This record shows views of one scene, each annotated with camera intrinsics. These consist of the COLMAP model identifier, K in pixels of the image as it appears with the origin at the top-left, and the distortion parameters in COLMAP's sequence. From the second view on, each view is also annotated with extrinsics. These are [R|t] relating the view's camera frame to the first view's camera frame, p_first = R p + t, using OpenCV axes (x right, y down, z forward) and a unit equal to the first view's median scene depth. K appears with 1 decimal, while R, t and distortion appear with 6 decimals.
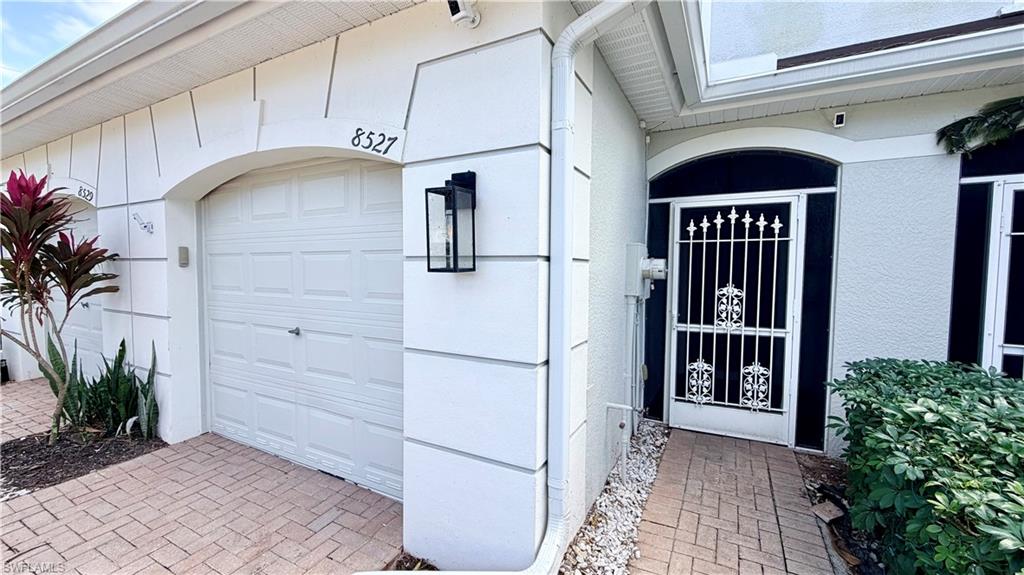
lens RADIAL K [[407.0, 0, 510.4], [0, 407.0, 288.9], [0, 0, 1]] dist [0.000126, -0.000103]
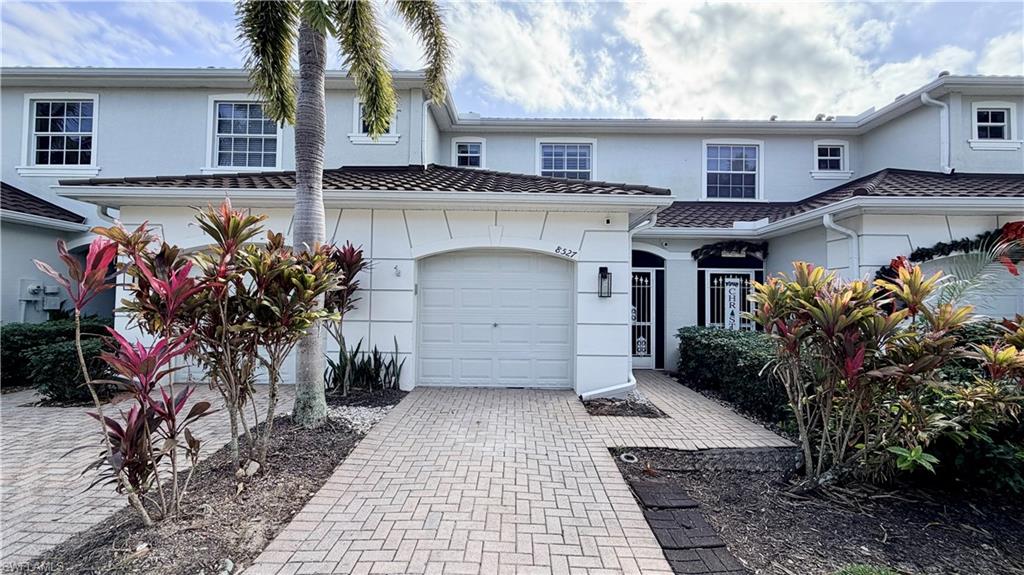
lens RADIAL K [[407.0, 0, 510.4], [0, 407.0, 288.9], [0, 0, 1]] dist [0.000126, -0.000103]
pose [[0.888263, 0.018068, 0.458980, -1.336642], [0.017801, 0.997121, -0.073702, 0.068688], [-0.458991, 0.073638, 0.885384, -0.903563]]
